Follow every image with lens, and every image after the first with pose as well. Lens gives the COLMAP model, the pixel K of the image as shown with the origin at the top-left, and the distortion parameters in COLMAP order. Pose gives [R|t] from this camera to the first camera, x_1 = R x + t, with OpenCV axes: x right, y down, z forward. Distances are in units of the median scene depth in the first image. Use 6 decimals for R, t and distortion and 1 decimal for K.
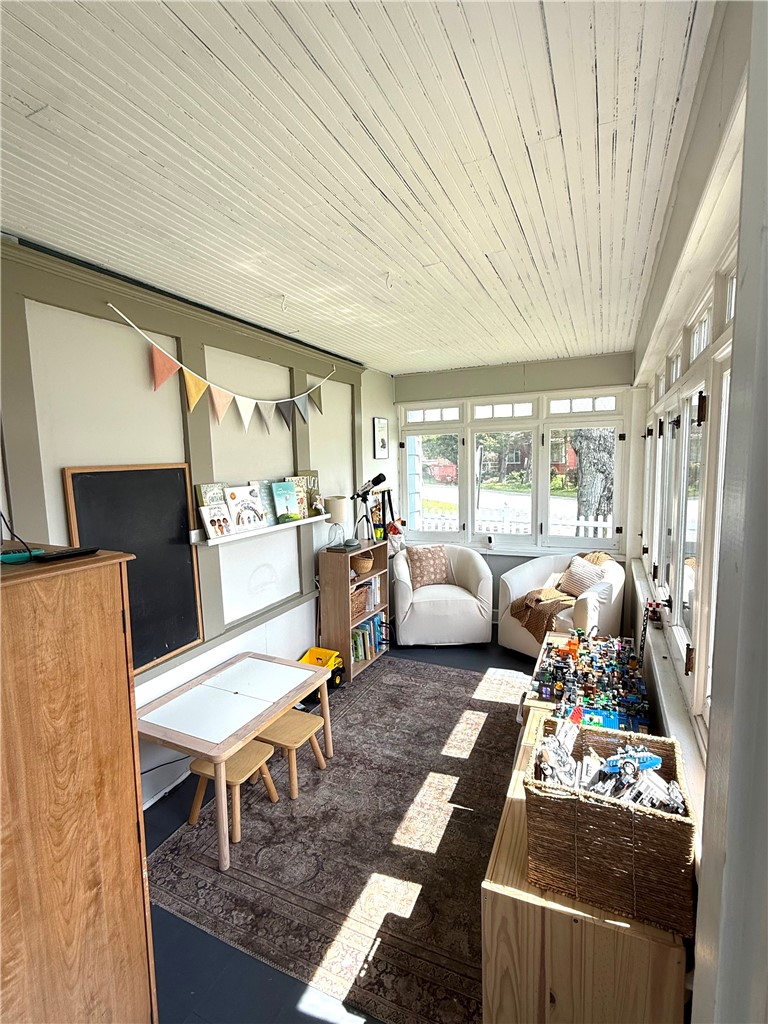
lens RADIAL K [[496.9, 0, 384.0], [0, 496.9, 512.0], [0, 0, 1]] dist [-0.019061, 0.008090]
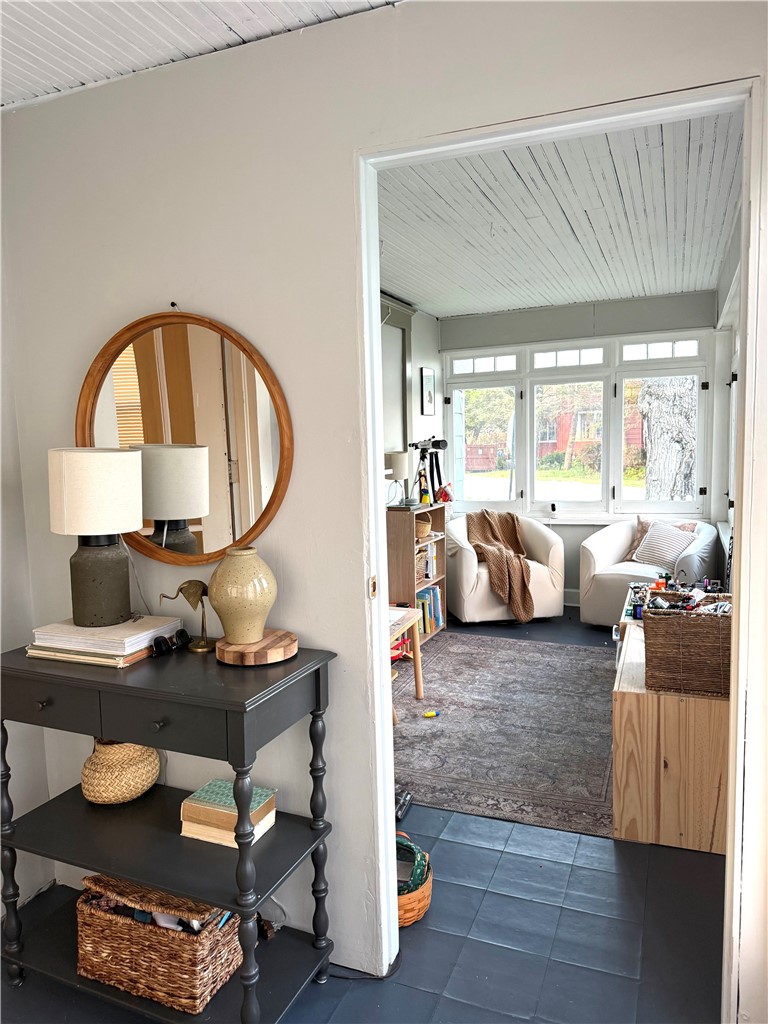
lens RADIAL K [[719.6, 0, 384.0], [0, 719.6, 512.0], [0, 0, 1]] dist [0.110355, -0.226872]
pose [[0.999311, -0.010186, 0.035703, -0.152502], [0.010370, 0.999934, -0.004999, 0.079791], [-0.035649, 0.005366, 0.999350, -0.304512]]
